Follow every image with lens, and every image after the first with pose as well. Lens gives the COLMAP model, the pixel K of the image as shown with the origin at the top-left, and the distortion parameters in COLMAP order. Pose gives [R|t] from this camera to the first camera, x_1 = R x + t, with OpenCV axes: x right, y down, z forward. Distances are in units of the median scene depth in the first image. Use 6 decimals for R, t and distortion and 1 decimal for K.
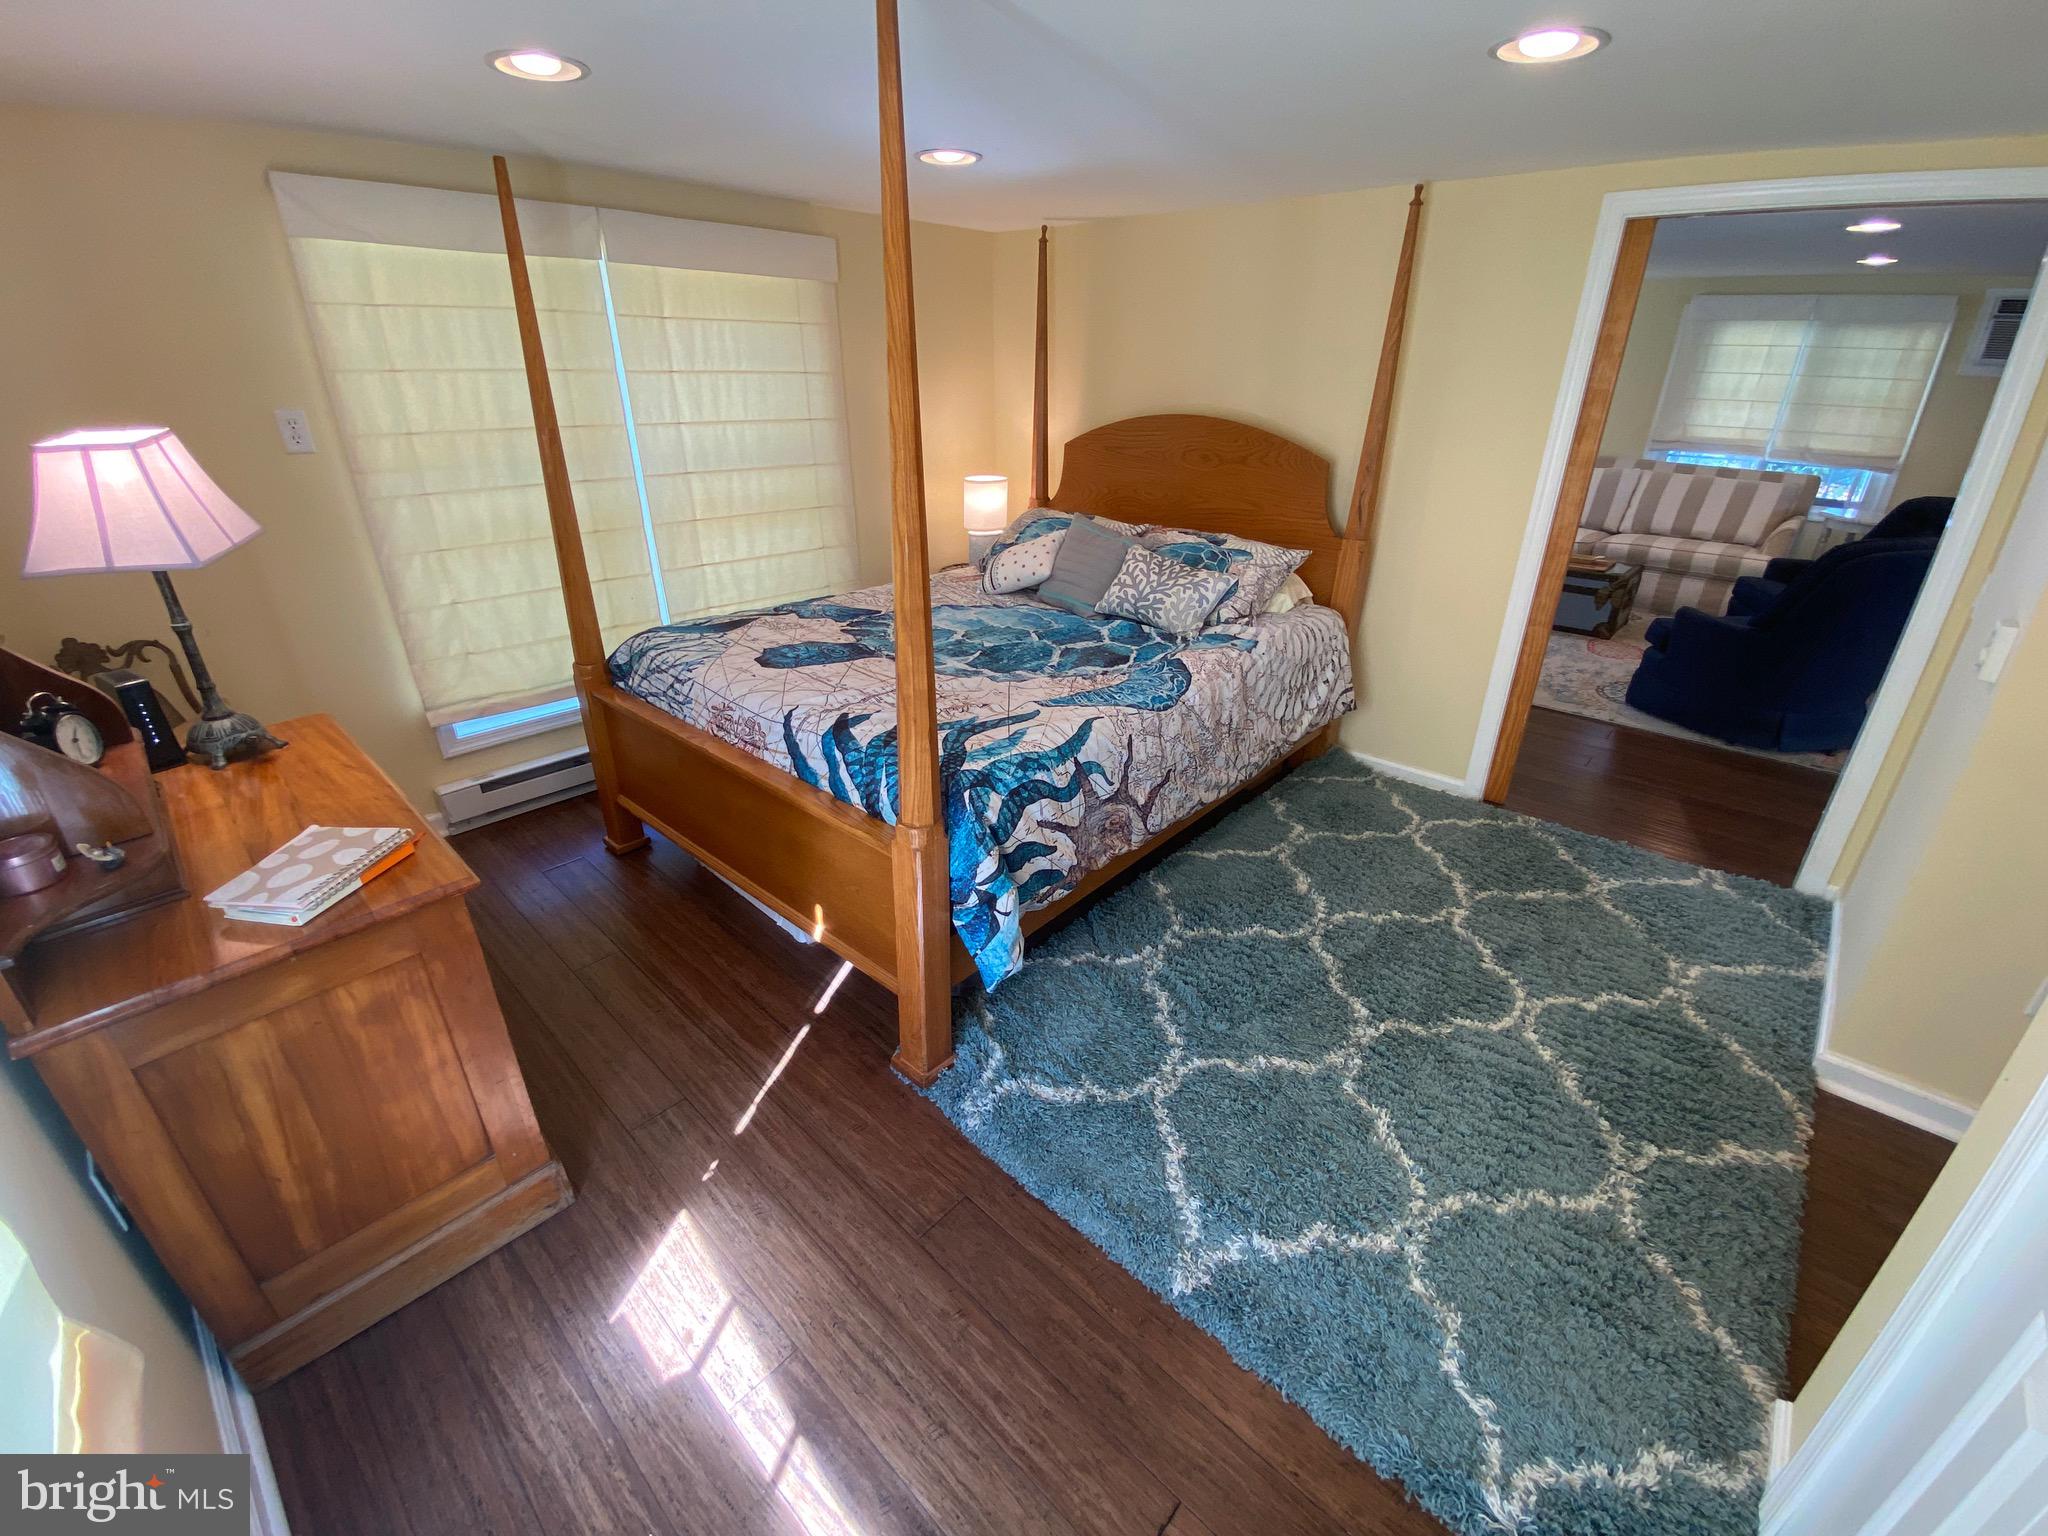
lens RADIAL K [[823.3, 0, 1014.9], [0, 823.3, 765.8], [0, 0, 1]] dist [-0.016061, -0.000968]
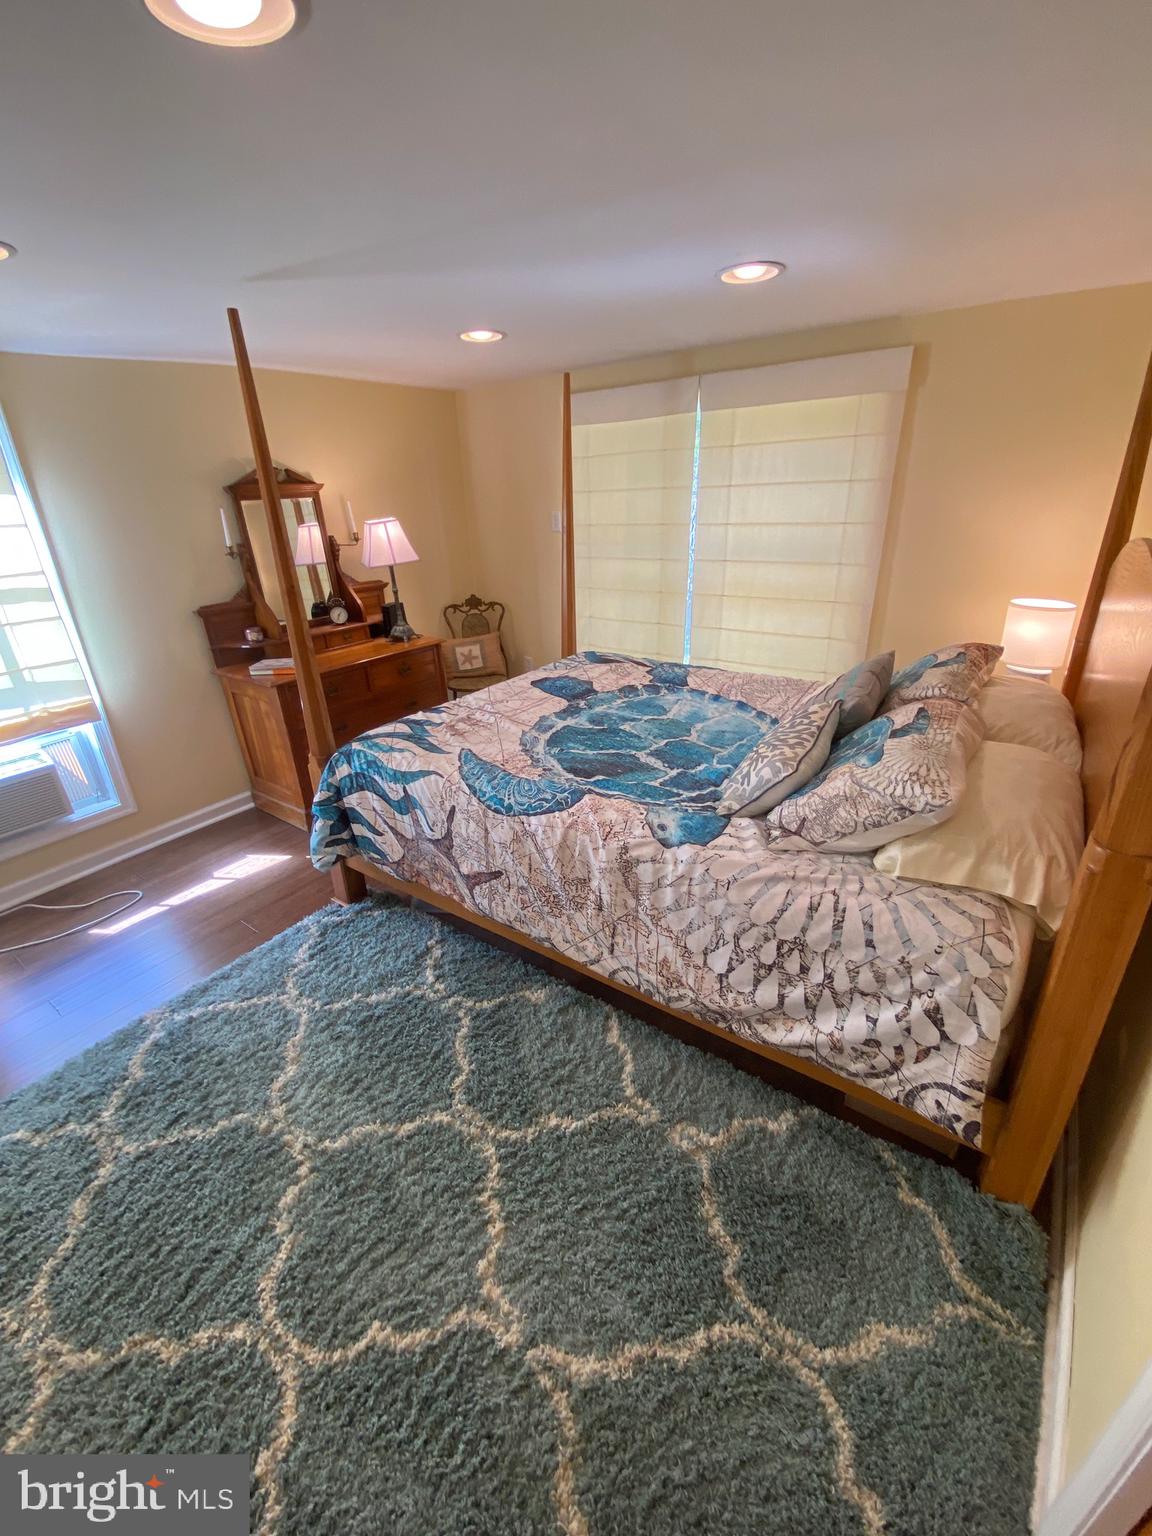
lens RADIAL K [[617.5, 0, 573.4], [0, 617.5, 766.3], [0, 0, 1]] dist [-0.016061, -0.000968]
pose [[0.137876, 0.388832, -0.910933, 0.776445], [-0.389556, 0.866882, 0.311067, -0.350369], [0.910624, 0.311971, 0.270994, 0.753398]]
